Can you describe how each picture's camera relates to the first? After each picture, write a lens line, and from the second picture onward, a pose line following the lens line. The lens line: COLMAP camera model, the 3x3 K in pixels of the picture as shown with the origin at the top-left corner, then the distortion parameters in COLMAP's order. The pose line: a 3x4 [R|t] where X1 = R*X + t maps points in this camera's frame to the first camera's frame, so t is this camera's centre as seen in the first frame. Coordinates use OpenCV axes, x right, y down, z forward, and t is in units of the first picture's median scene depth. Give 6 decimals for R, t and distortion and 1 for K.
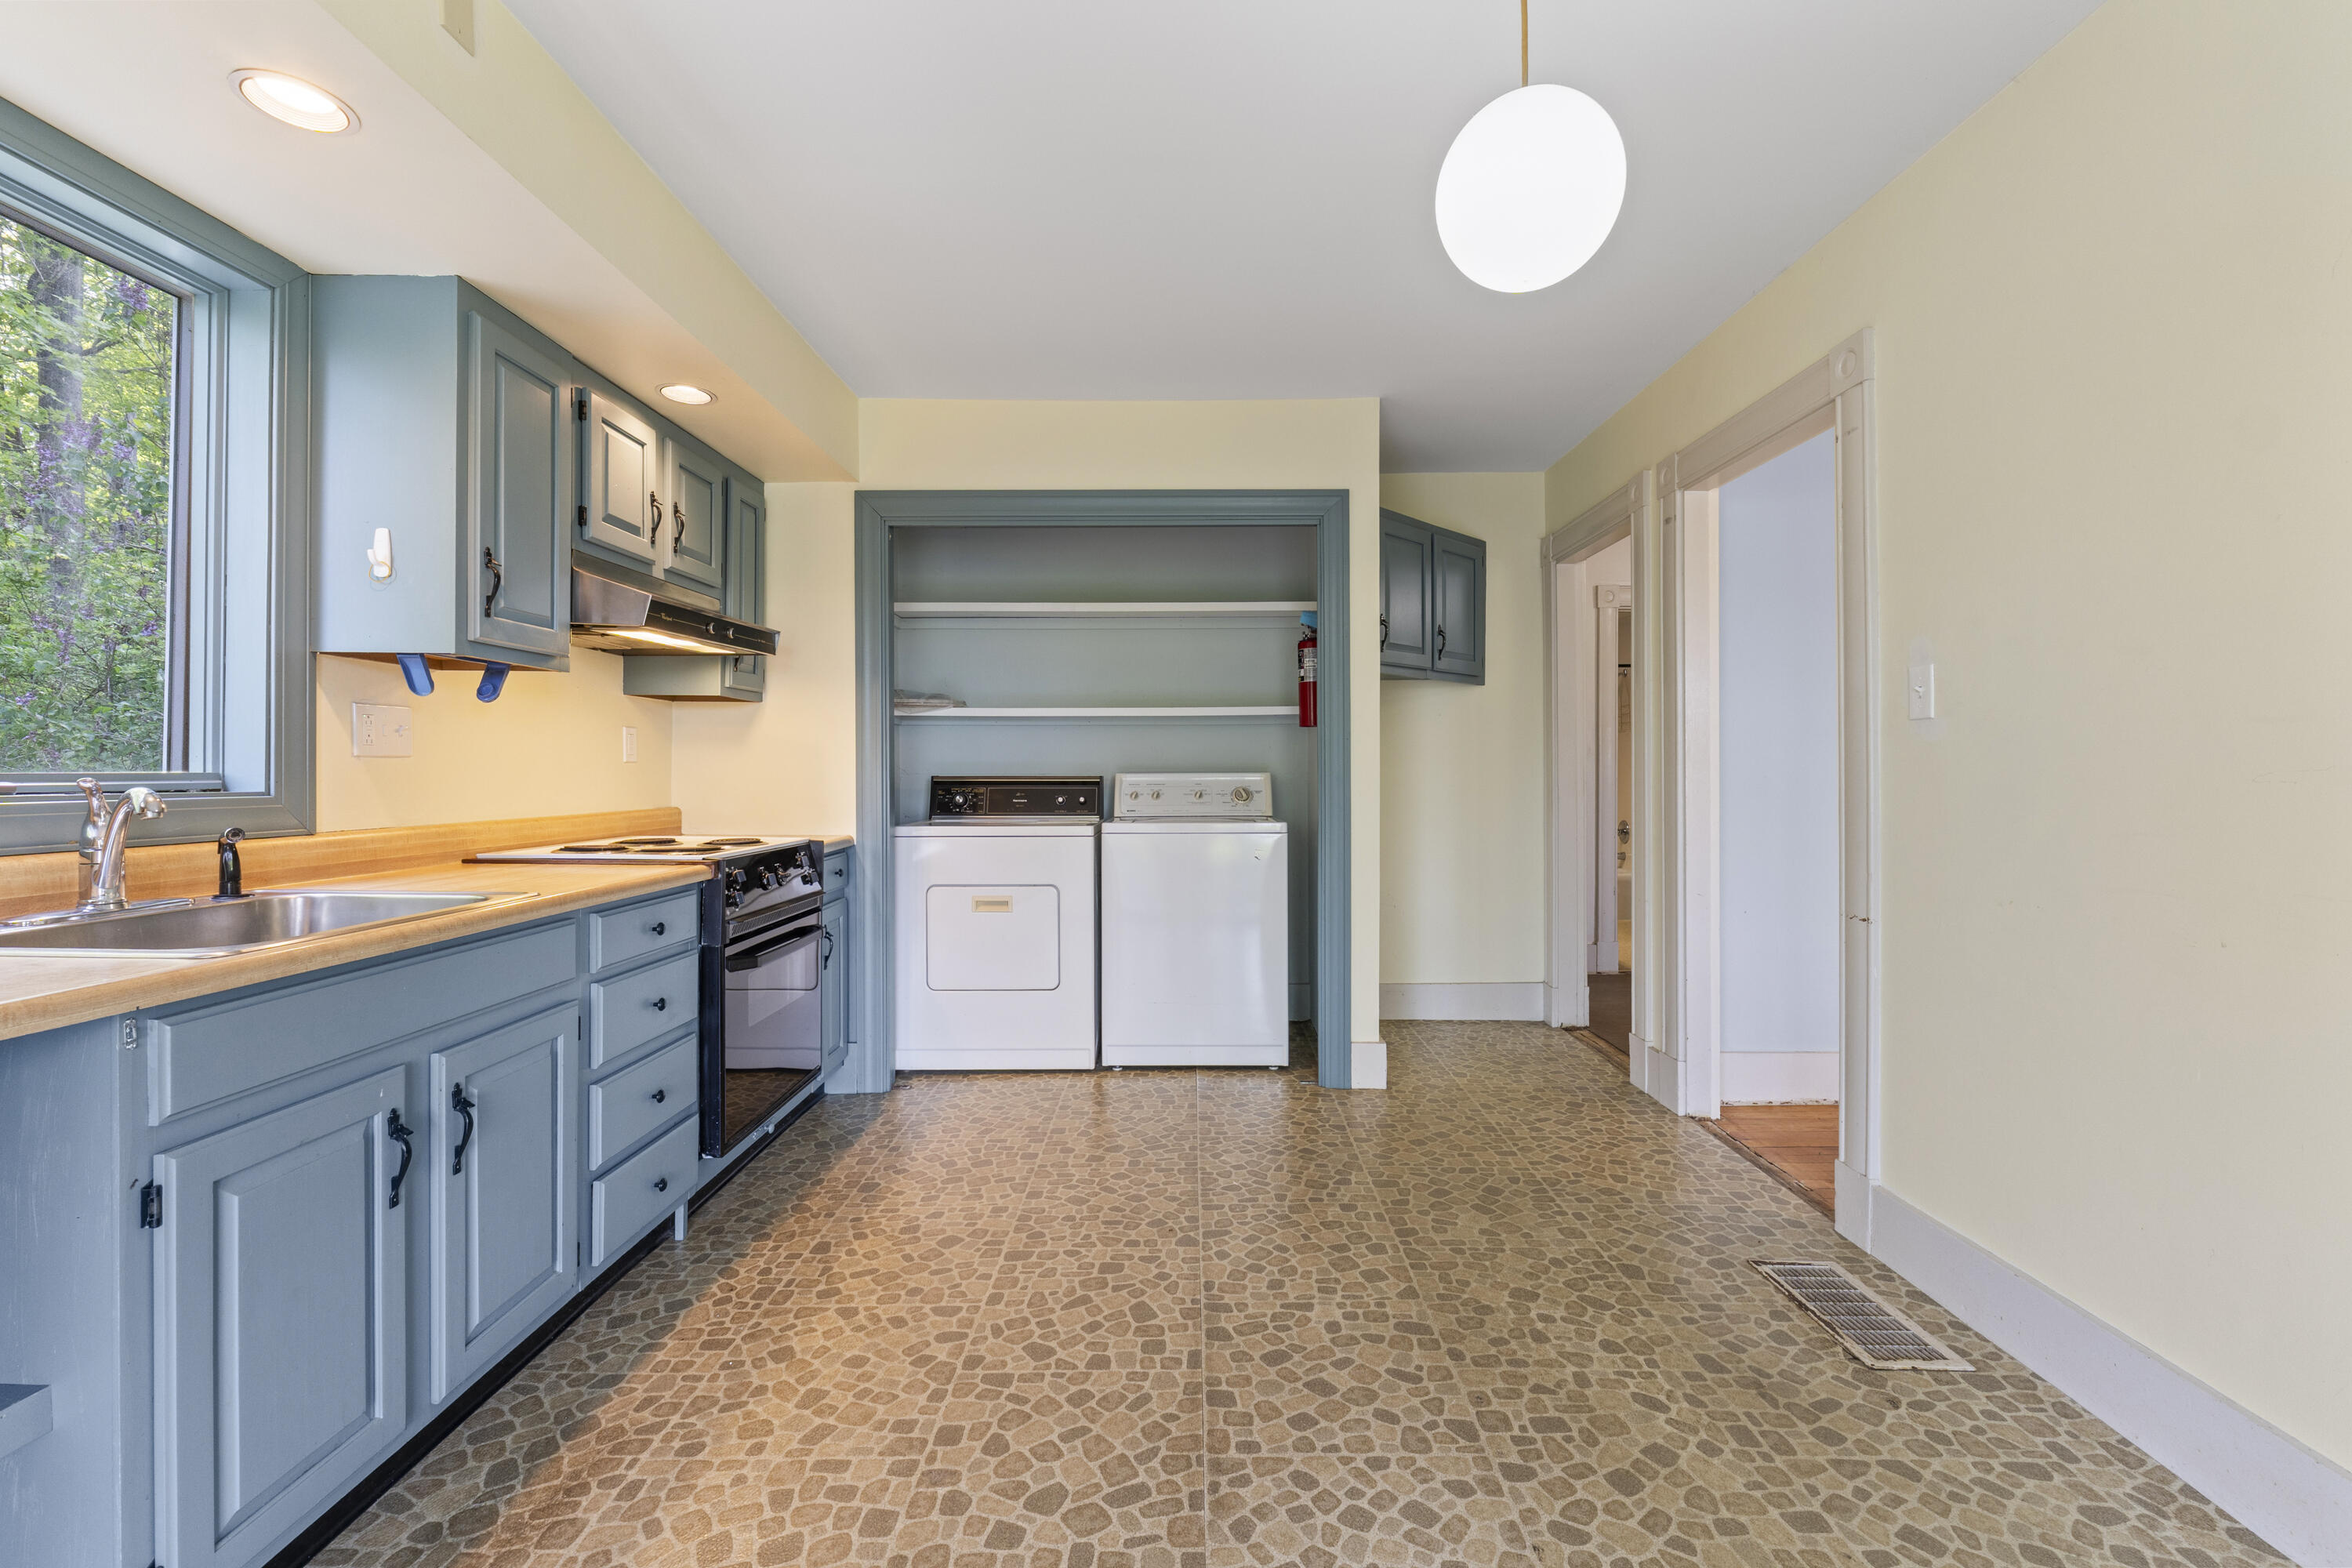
lens RADIAL K [[994.1, 0, 1190.6], [0, 994.1, 778.0], [0, 0, 1]] dist [-0.007550, -0.000918]
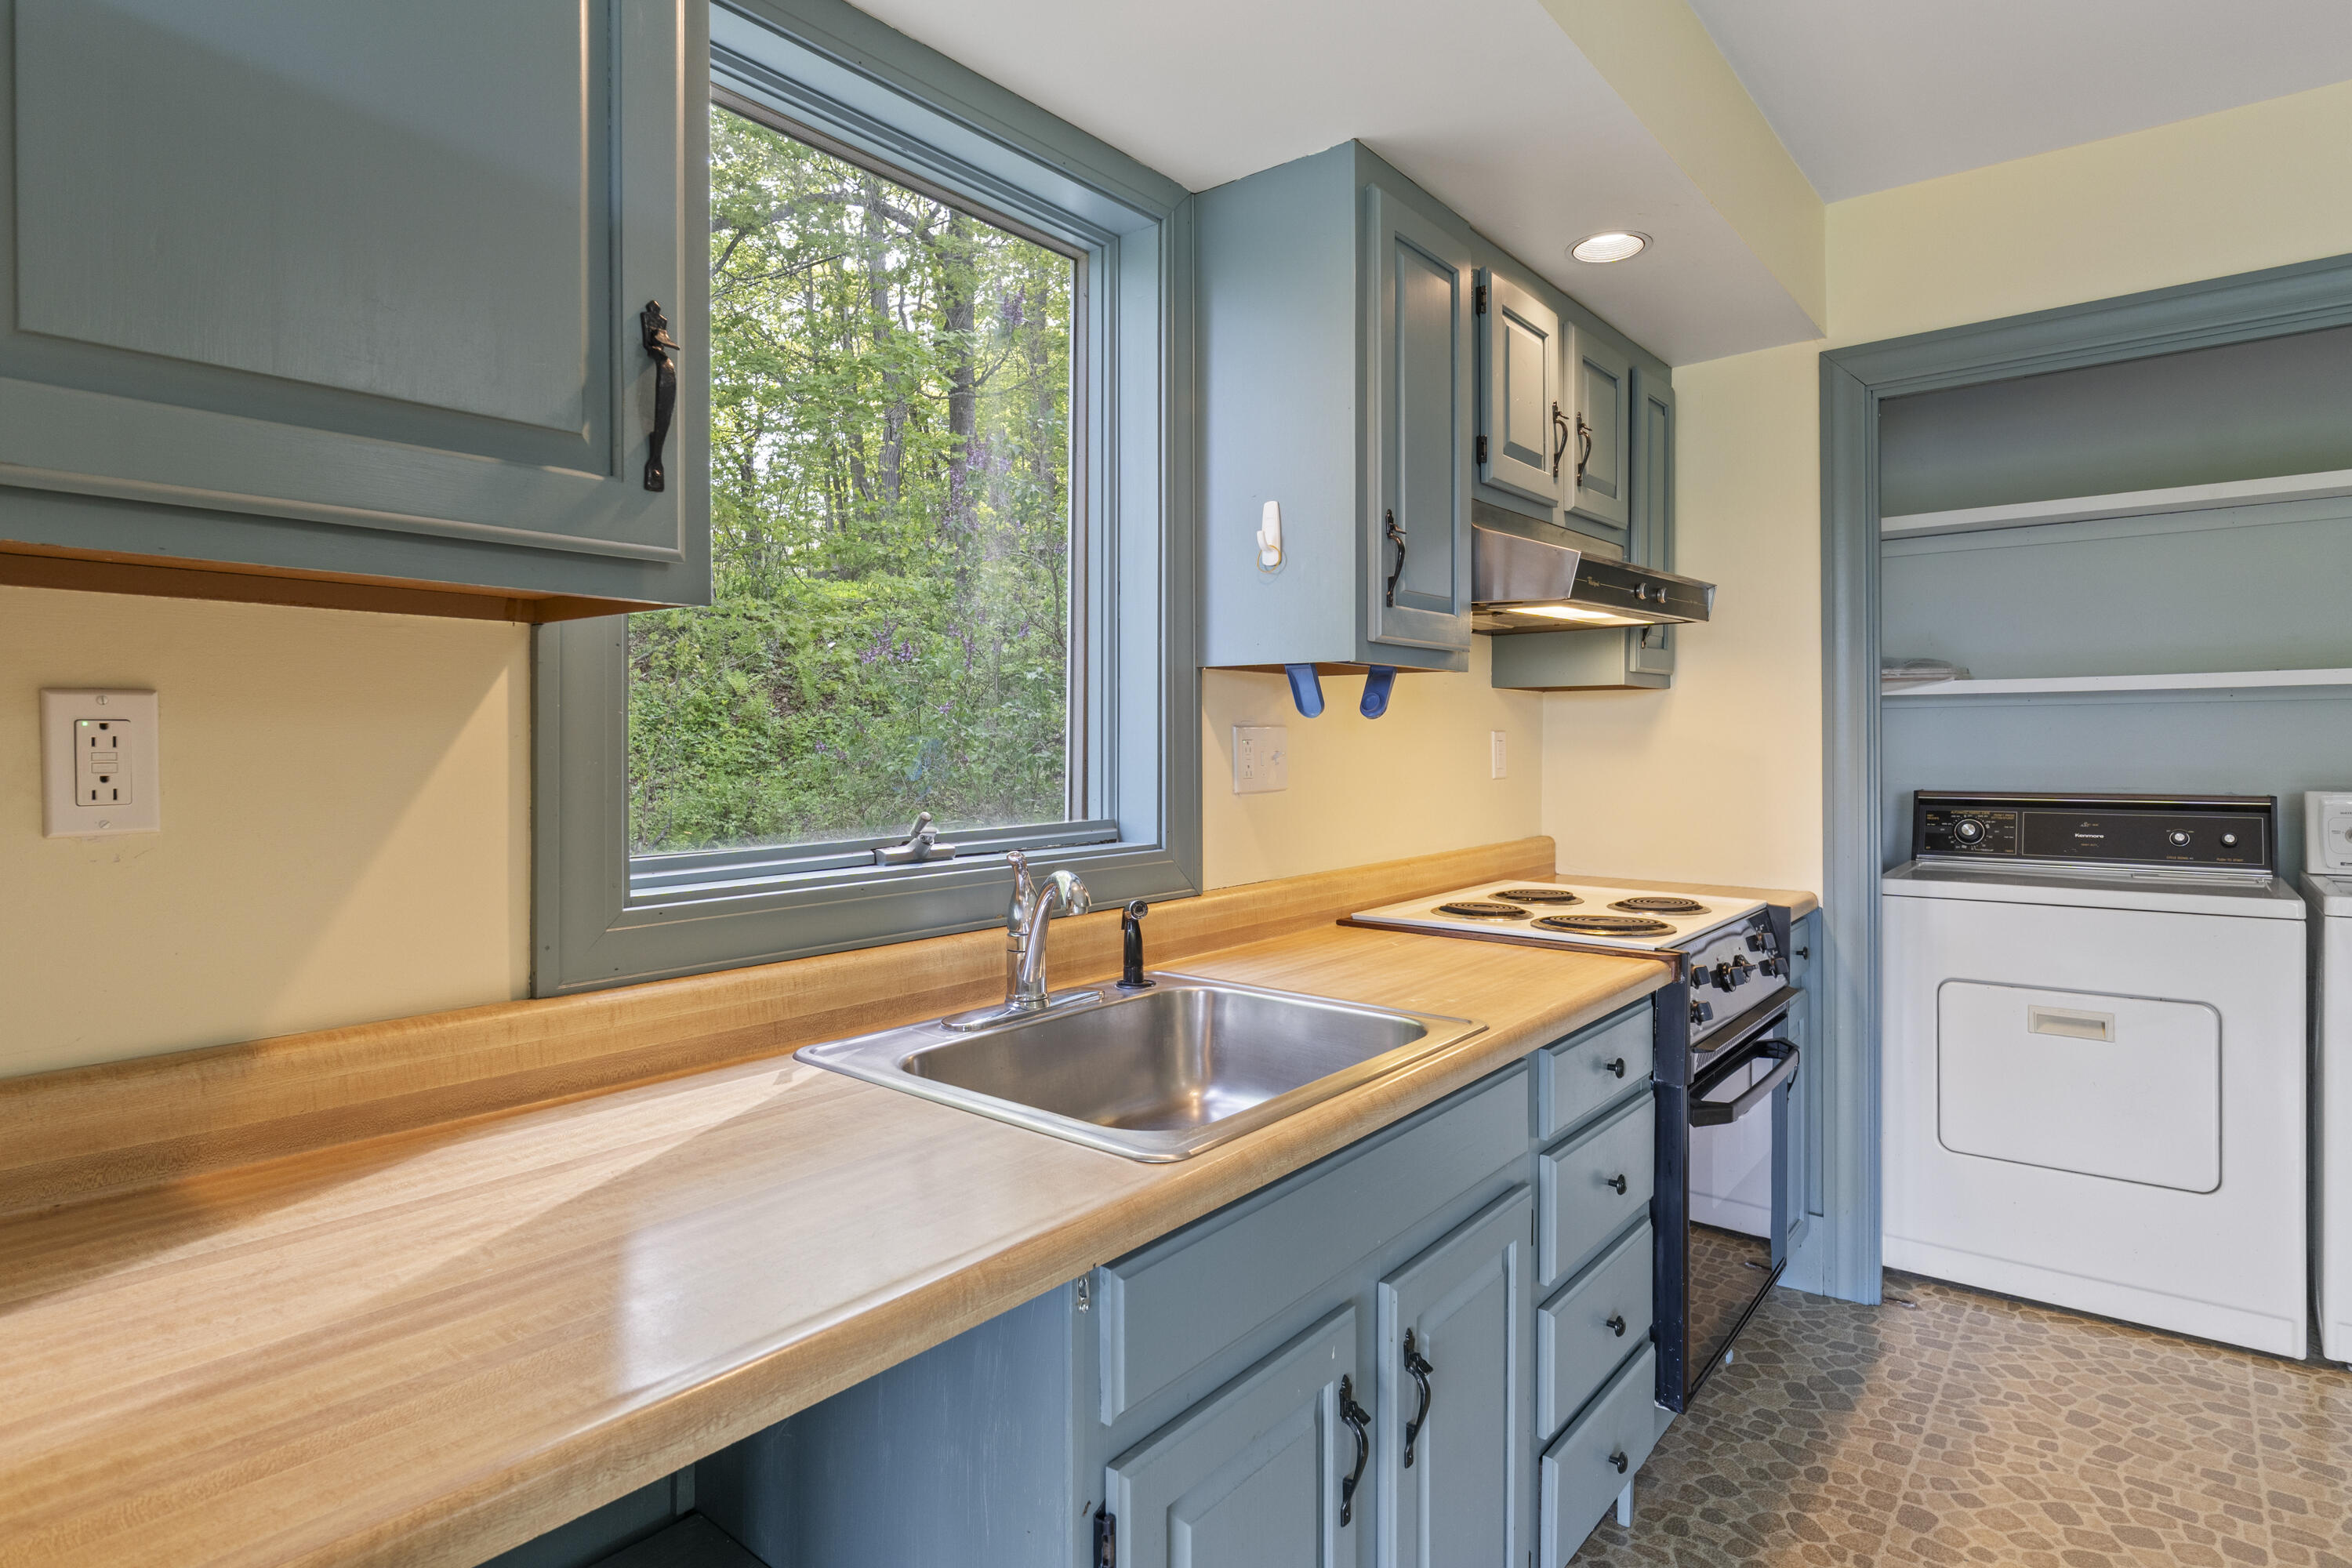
lens RADIAL K [[1240.6, 0, 1187.1], [0, 1240.6, 753.6], [0, 0, 1]] dist [-0.005655, -0.000368]
pose [[0.780868, -0.001562, -0.624694, -0.238714], [0.004513, 0.999985, 0.003141, -0.054257], [0.624680, -0.005272, 0.780863, 0.185915]]
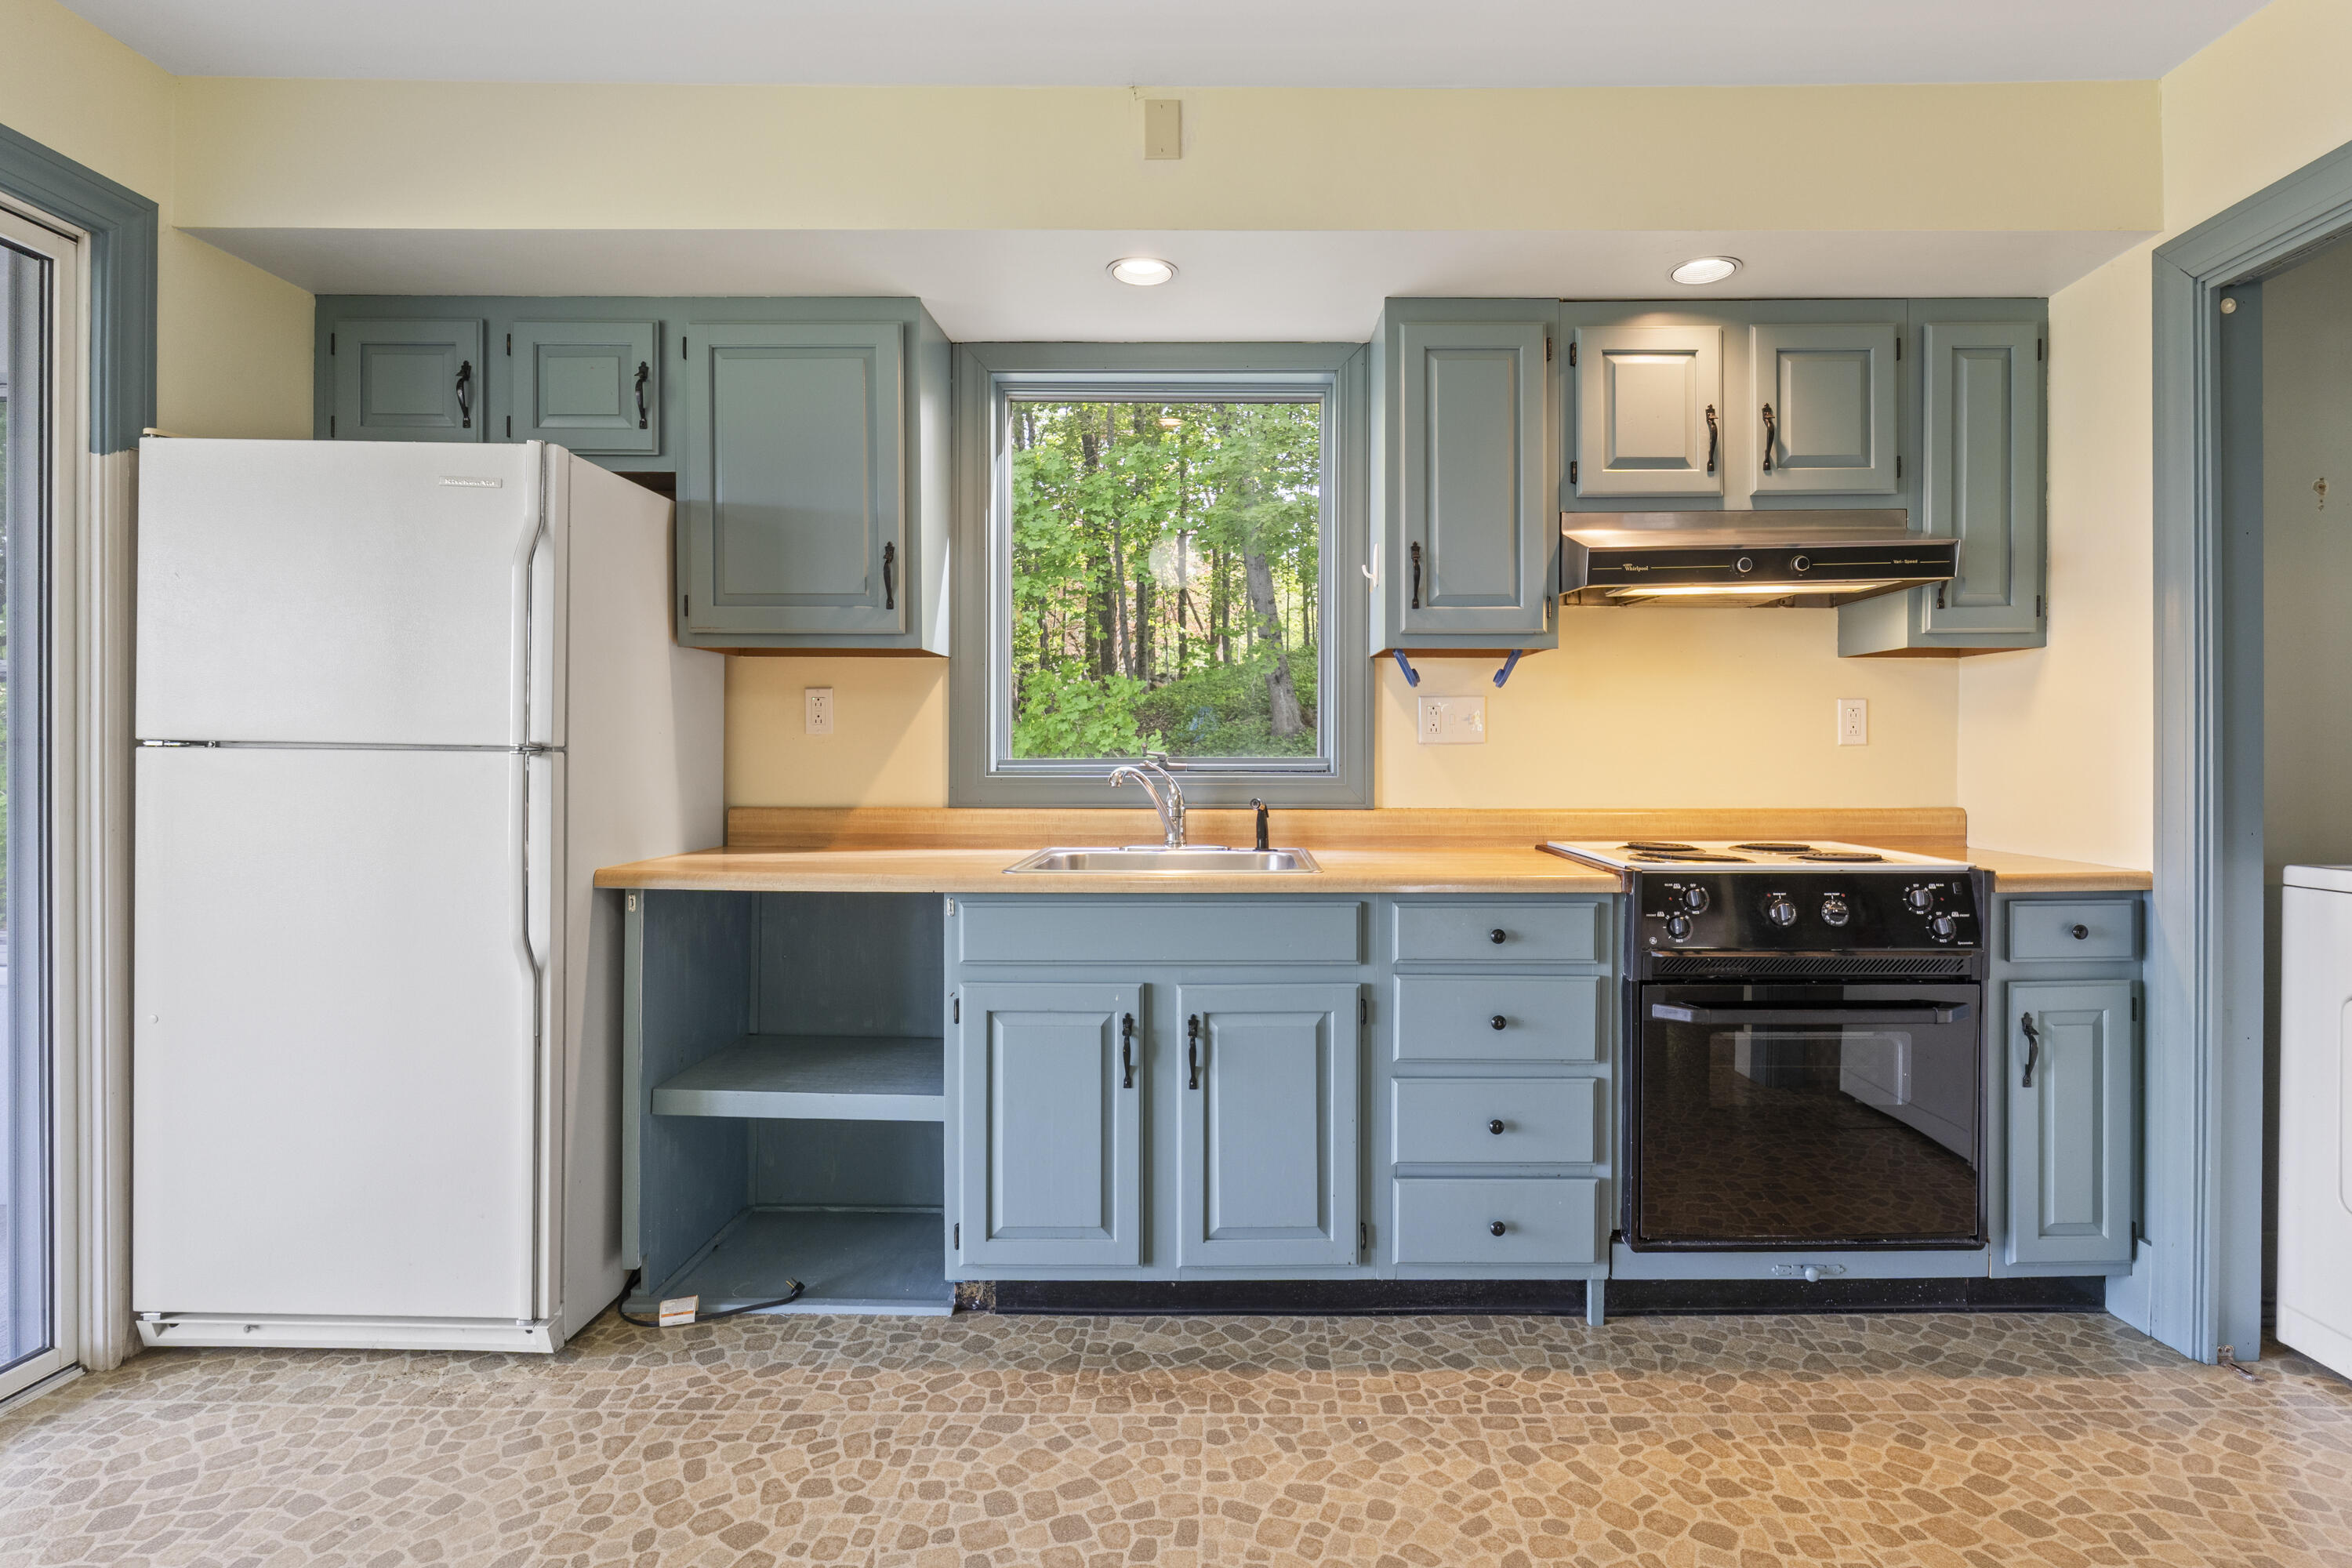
lens RADIAL K [[1172.4, 0, 1188.0], [0, 1172.4, 768.7], [0, 0, 1]] dist [-0.008406, -0.000649]
pose [[-0.010190, 0.007368, -0.999921, 0.478796], [-0.007500, 0.999944, 0.007444, -0.001006], [0.999920, 0.007575, -0.010134, 0.703612]]
